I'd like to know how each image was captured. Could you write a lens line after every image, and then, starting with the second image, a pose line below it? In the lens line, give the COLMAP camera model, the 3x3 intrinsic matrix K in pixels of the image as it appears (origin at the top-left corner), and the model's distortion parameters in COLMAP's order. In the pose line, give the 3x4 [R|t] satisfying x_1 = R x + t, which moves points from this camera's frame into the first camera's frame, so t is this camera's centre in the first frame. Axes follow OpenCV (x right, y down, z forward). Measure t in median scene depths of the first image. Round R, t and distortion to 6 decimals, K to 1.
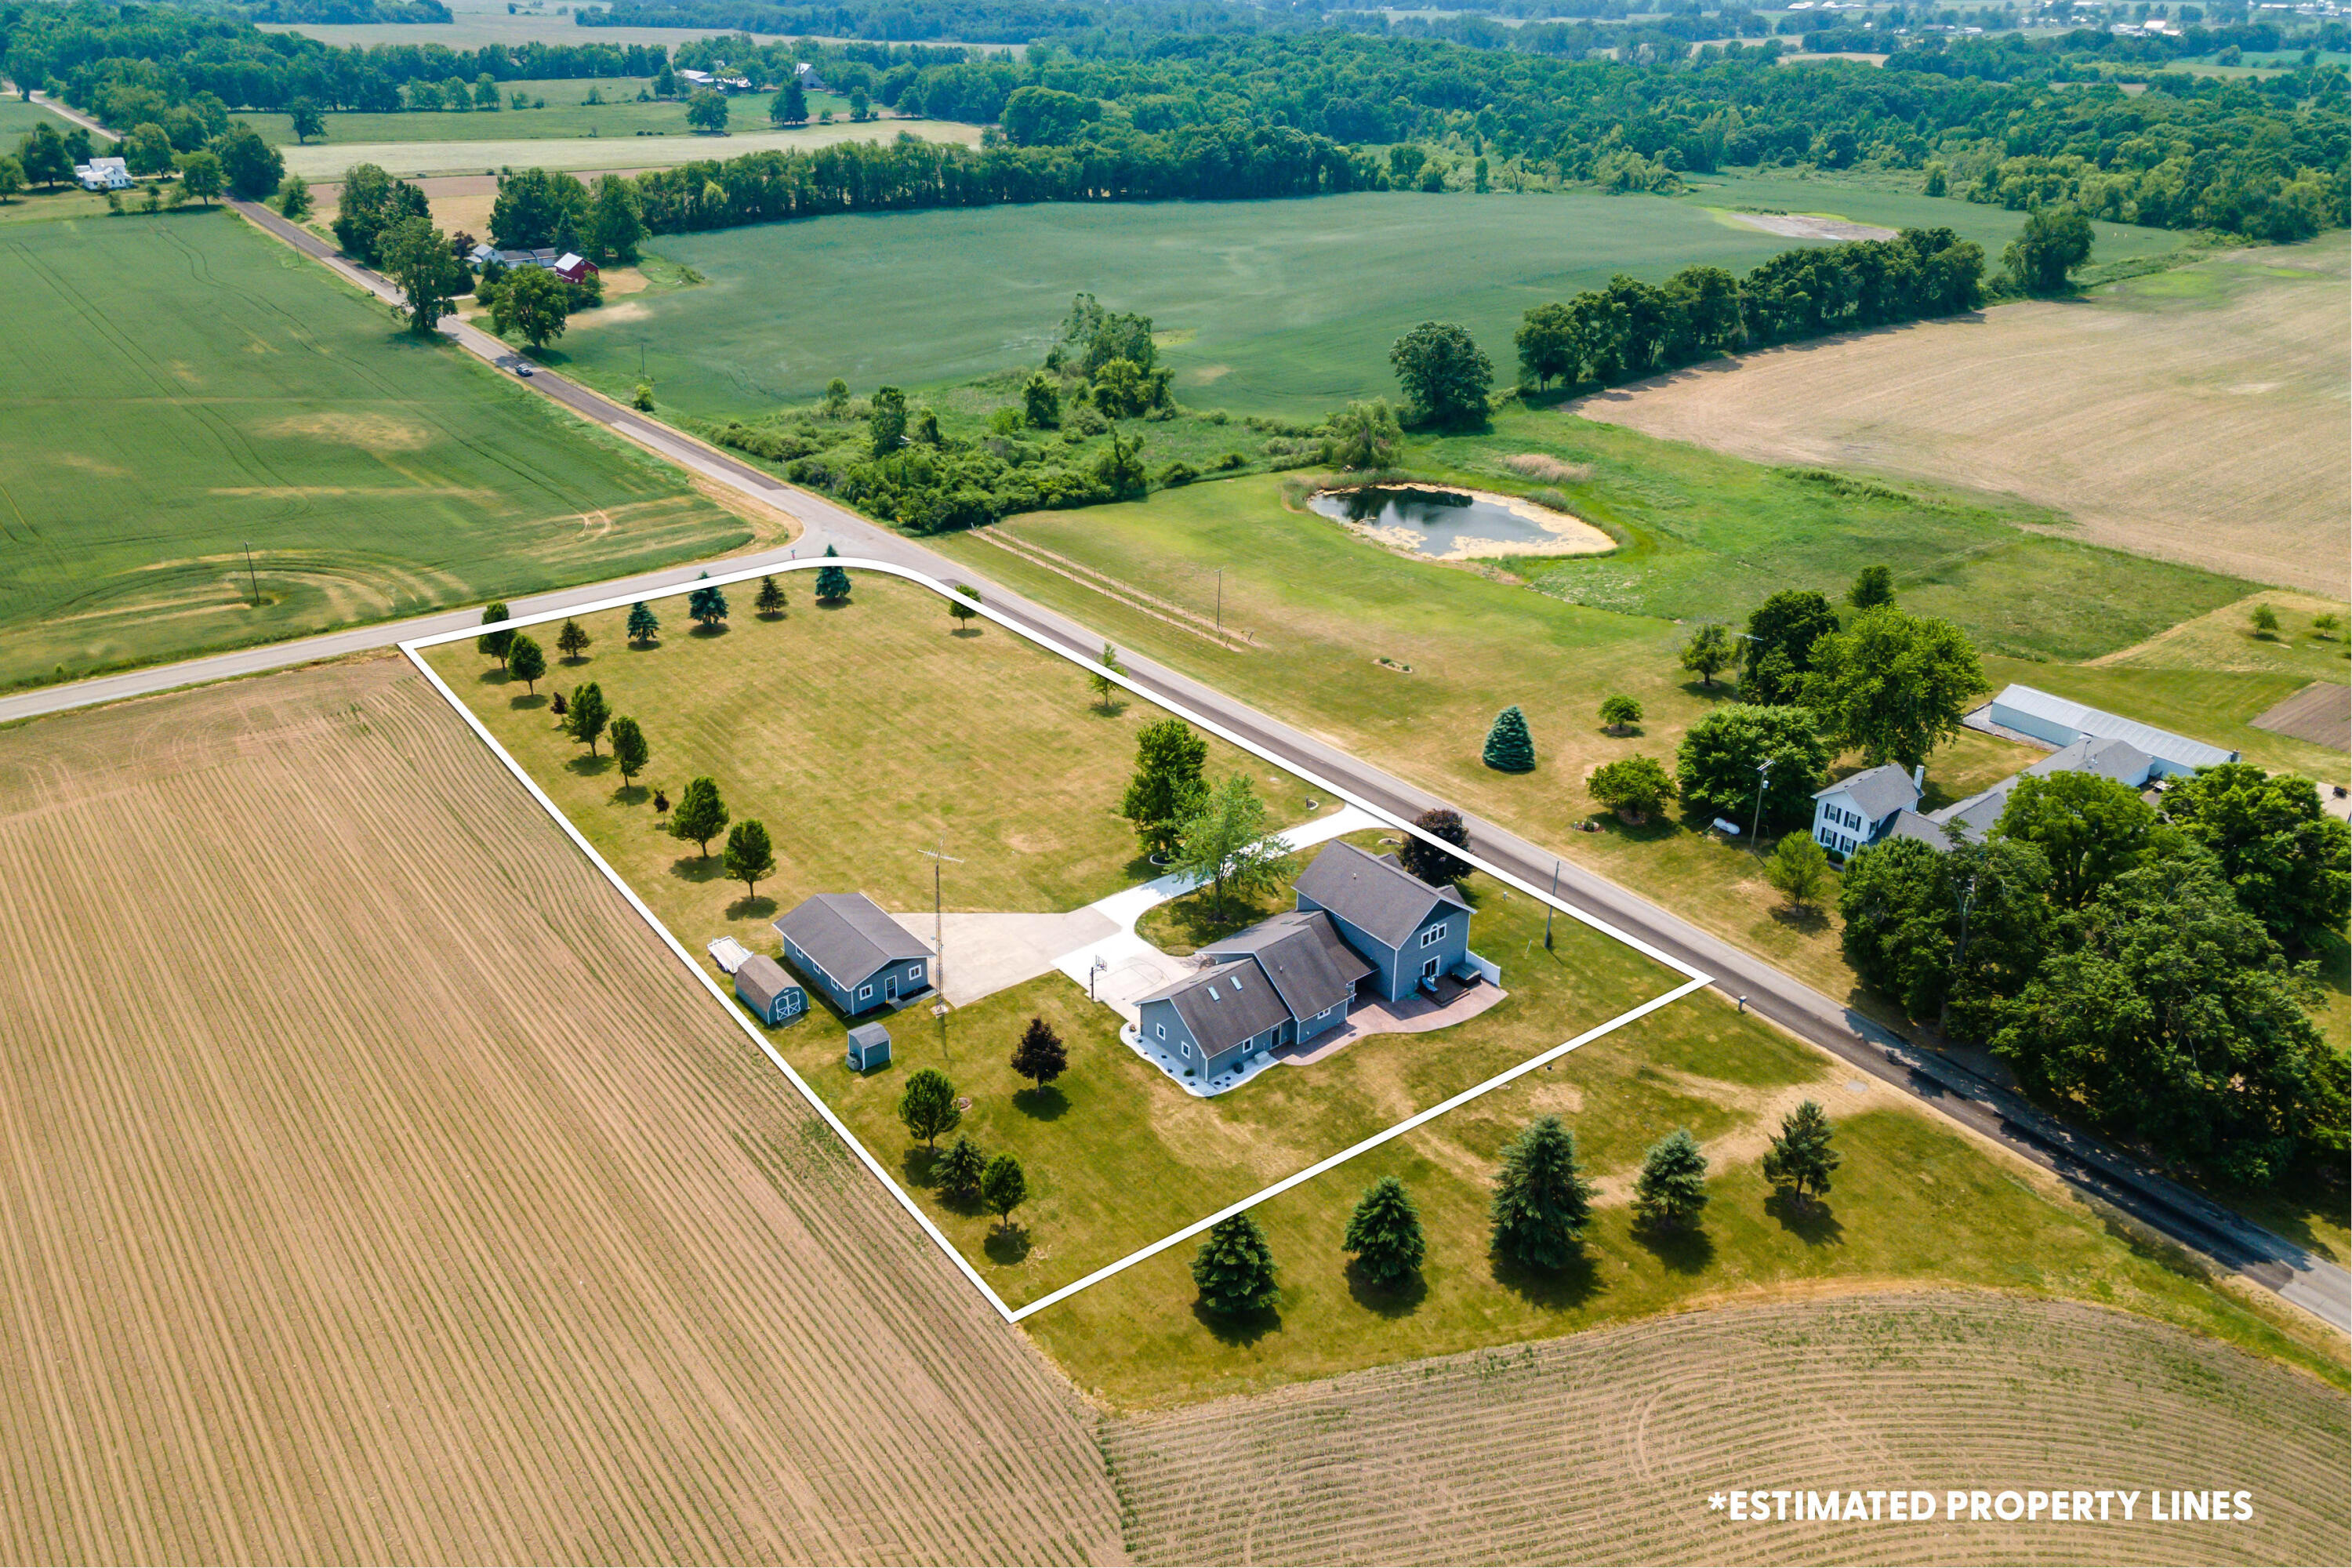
lens RADIAL K [[1664.5, 0, 1171.5], [0, 1664.5, 782.9], [0, 0, 1]] dist [0.028279, 0.000081]
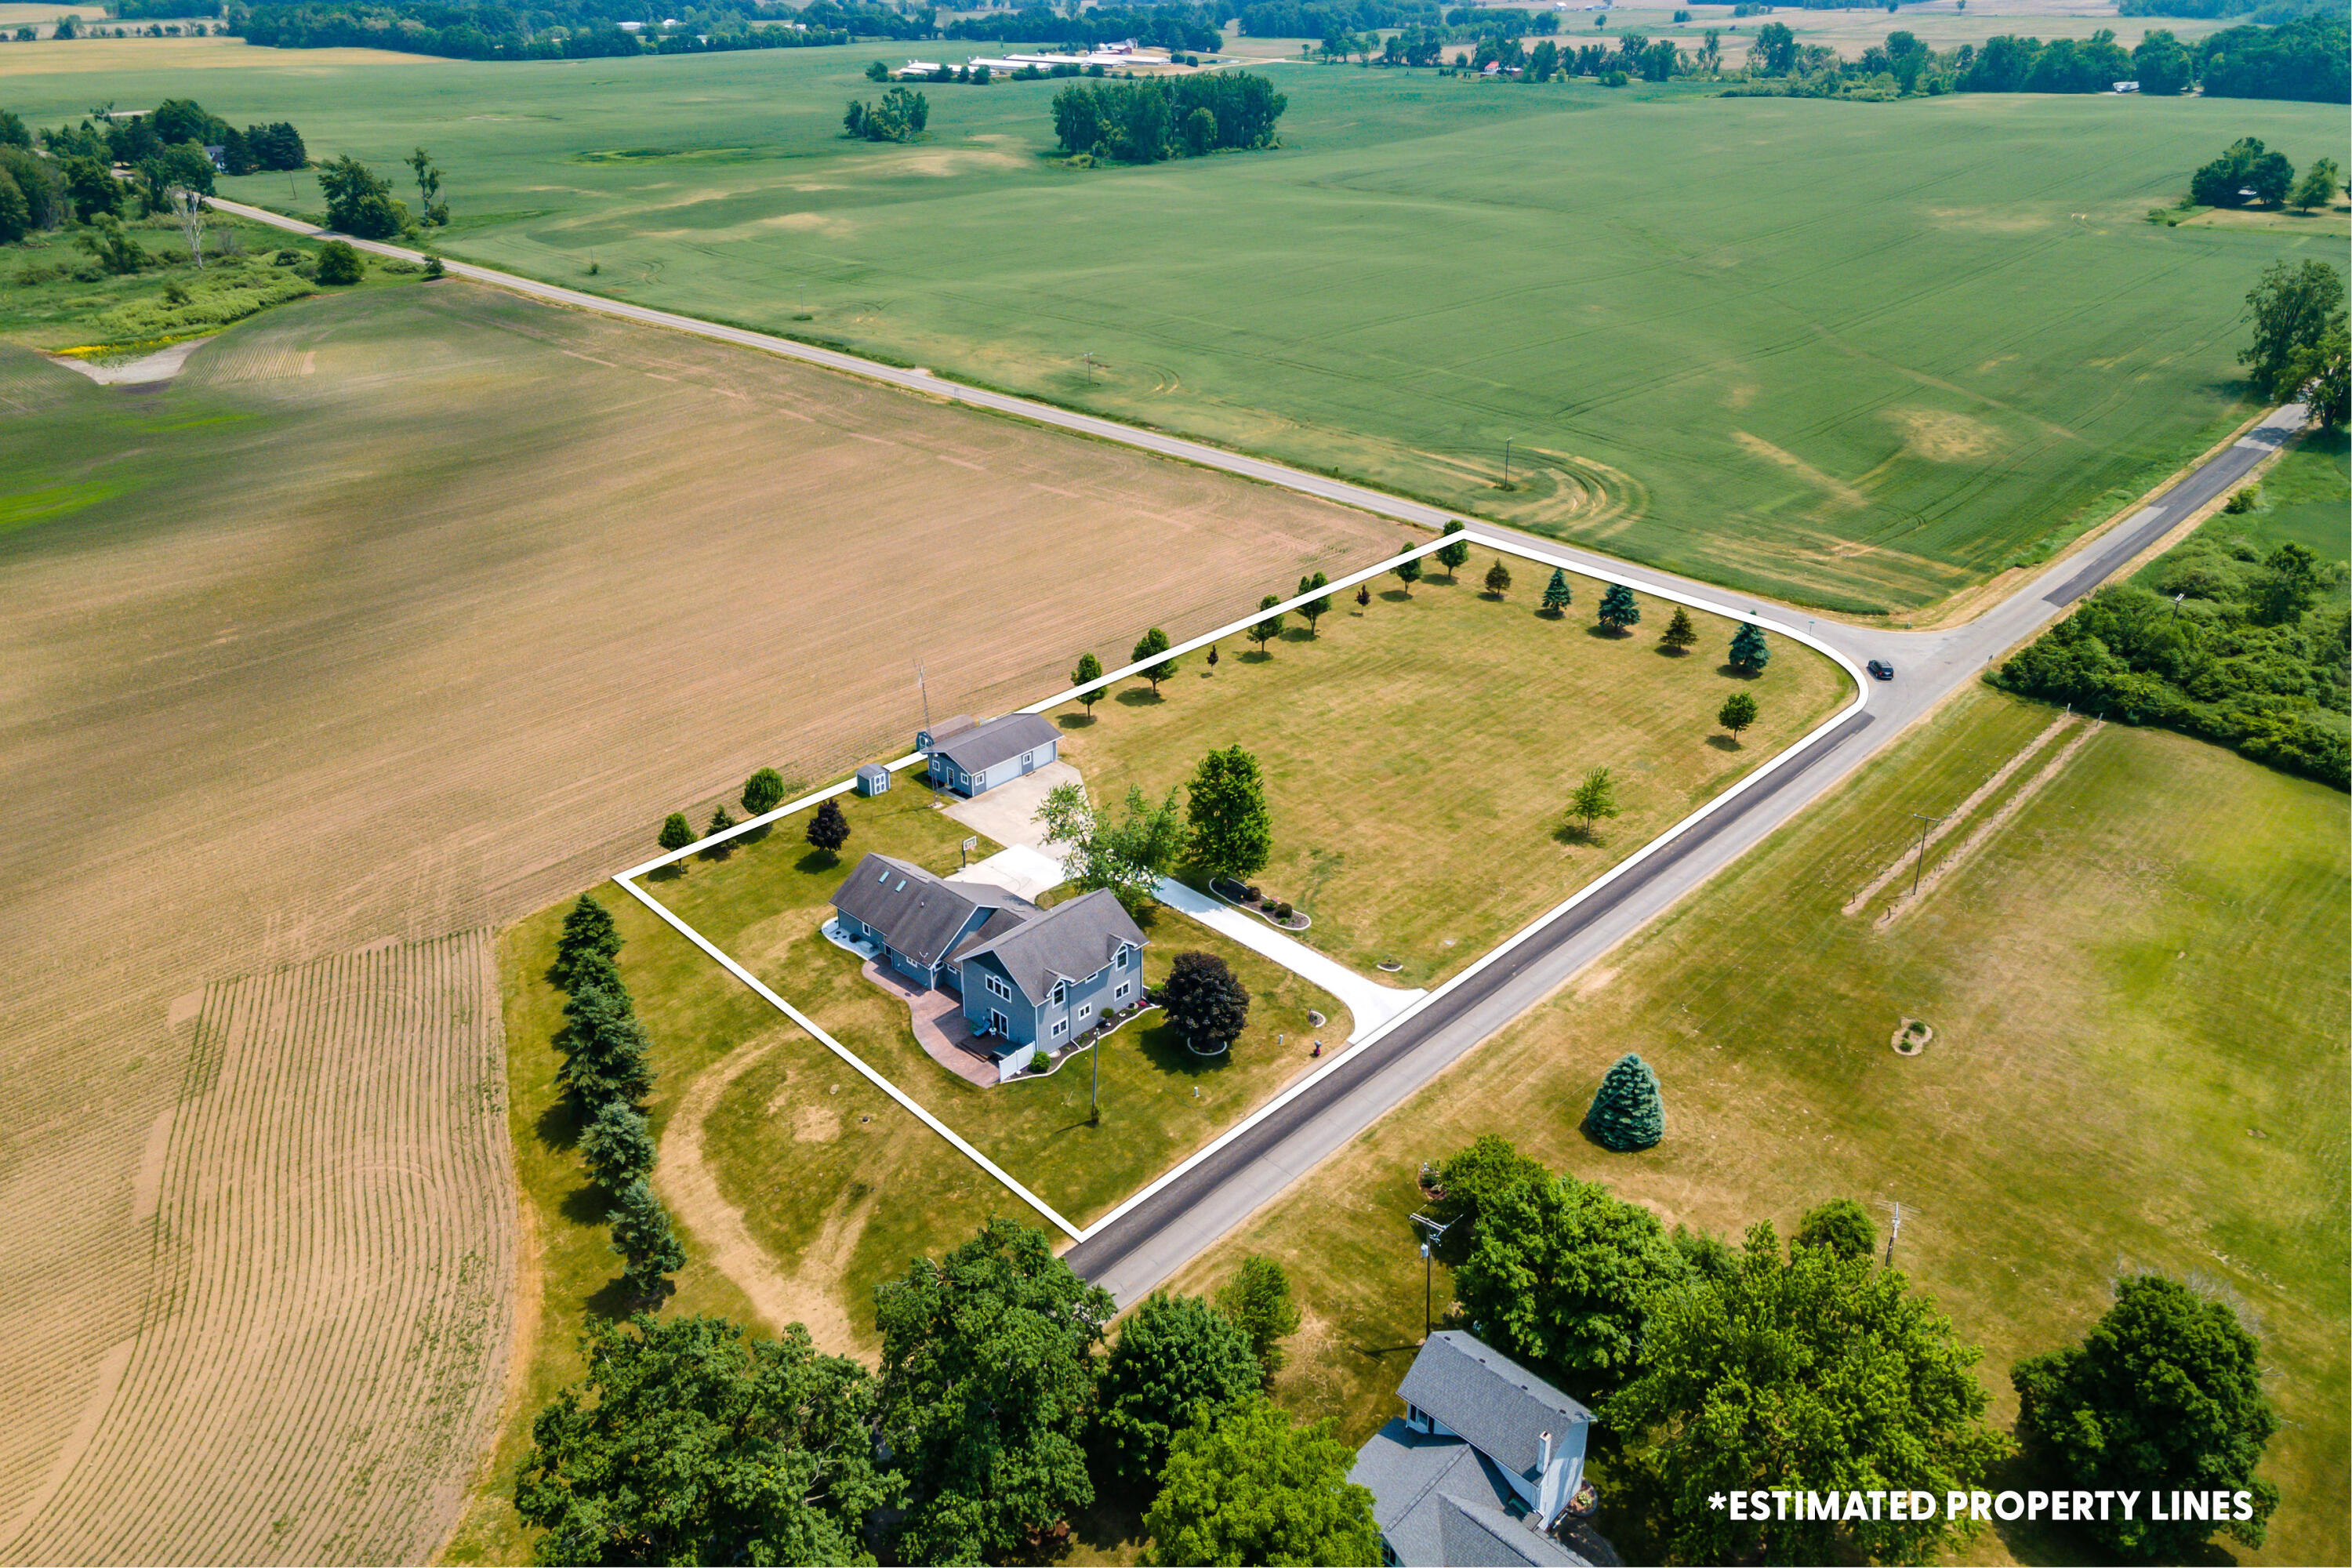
lens RADIAL K [[1664.5, 0, 1171.5], [0, 1664.5, 782.9], [0, 0, 1]] dist [0.028279, 0.000081]
pose [[0.136244, 0.442291, -0.886463, 0.594116], [-0.449398, 0.825037, 0.342573, -0.232080], [0.882881, 0.351701, 0.311171, 0.462607]]
